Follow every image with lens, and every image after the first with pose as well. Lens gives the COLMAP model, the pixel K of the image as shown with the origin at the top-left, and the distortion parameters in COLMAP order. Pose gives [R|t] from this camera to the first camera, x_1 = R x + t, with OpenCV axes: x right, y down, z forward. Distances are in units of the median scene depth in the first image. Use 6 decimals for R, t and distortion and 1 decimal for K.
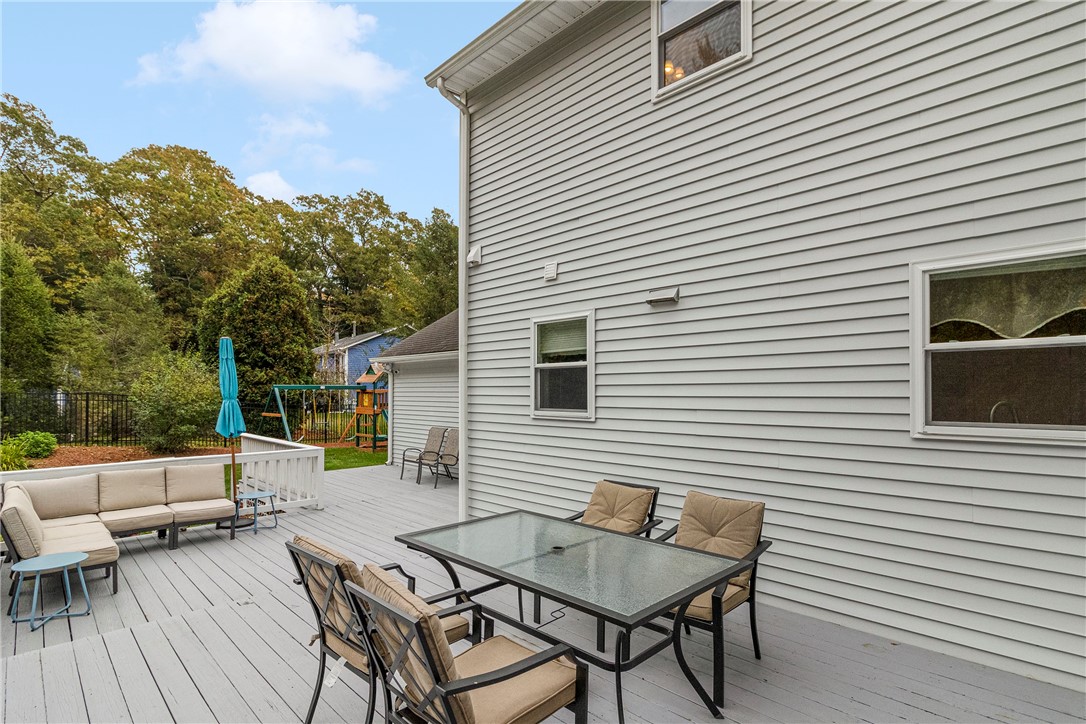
lens RADIAL K [[539.4, 0, 530.2], [0, 539.4, 382.6], [0, 0, 1]] dist [0.000190, -0.000254]
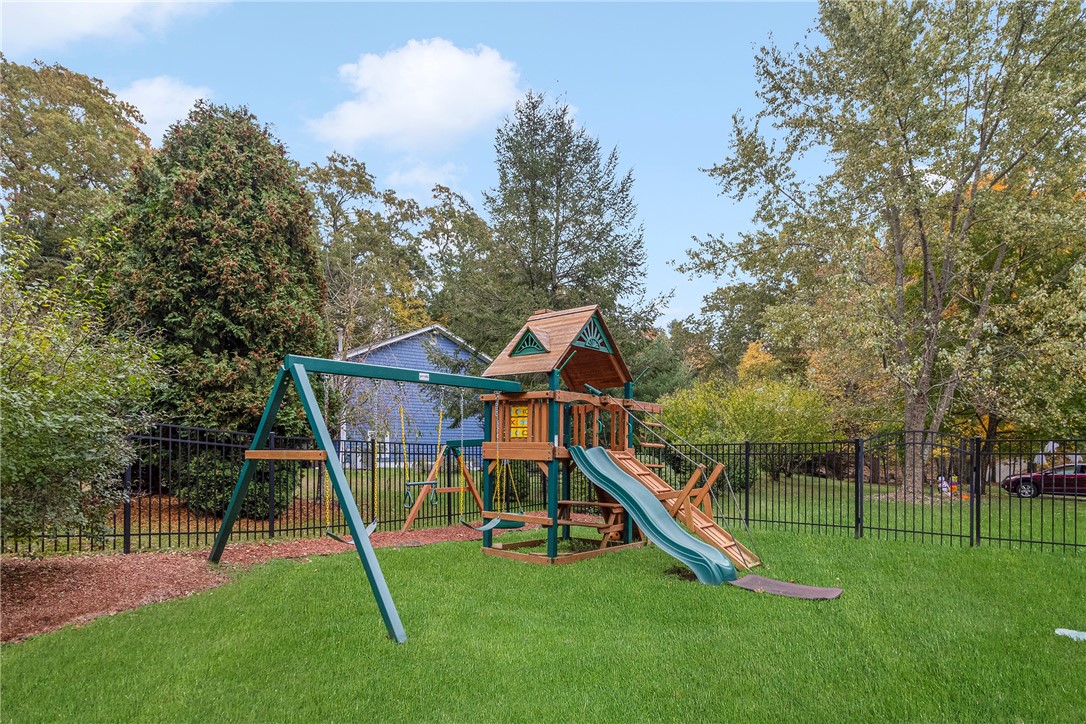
lens RADIAL K [[599.2, 0, 529.4], [0, 599.2, 461.6], [0, 0, 1]] dist [-0.001944, 0.001883]
pose [[0.998068, 0.003771, 0.062016, -0.285439], [-0.006098, 0.999283, 0.037372, 0.039264], [-0.061831, -0.037678, 0.997375, 0.516738]]
